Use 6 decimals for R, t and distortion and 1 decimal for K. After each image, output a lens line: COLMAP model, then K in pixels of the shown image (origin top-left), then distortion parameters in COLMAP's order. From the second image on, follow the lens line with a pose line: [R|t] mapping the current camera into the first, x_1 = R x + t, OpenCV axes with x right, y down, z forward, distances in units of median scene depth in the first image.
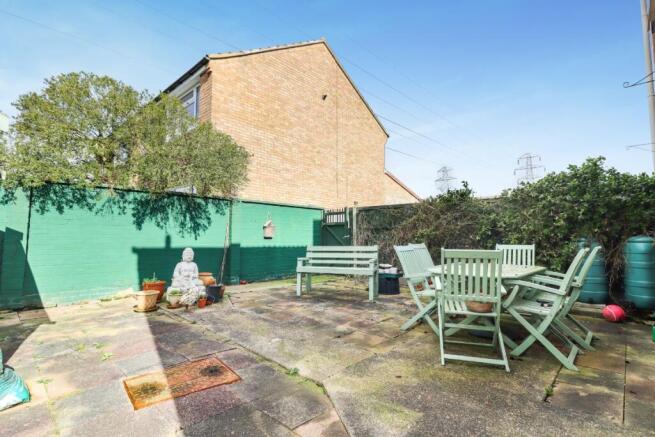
lens RADIAL K [[319.7, 0, 325.9], [0, 319.7, 211.3], [0, 0, 1]] dist [0.001183, -0.000021]
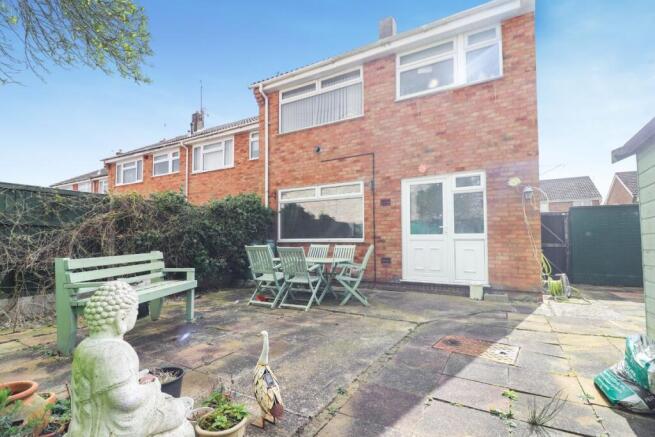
lens RADIAL K [[299.9, 0, 324.6], [0, 299.9, 231.2], [0, 0, 1]] dist [0.000349, -0.000002]
pose [[-0.225356, 0.031961, 0.973752, -0.703558], [-0.080222, 0.995459, -0.051239, 0.071182], [-0.970968, -0.089663, -0.221768, 0.882059]]
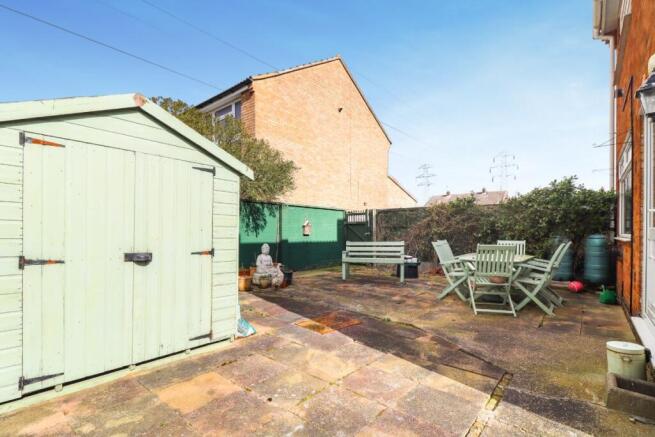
lens RADIAL K [[310.2, 0, 325.6], [0, 310.2, 231.7], [0, 0, 1]] dist [0.002512, 0.000115]
pose [[0.998531, -0.002760, 0.054121, -0.253290], [-0.001647, 0.996694, 0.081224, -0.037535], [-0.054166, -0.081194, 0.995225, -0.263327]]
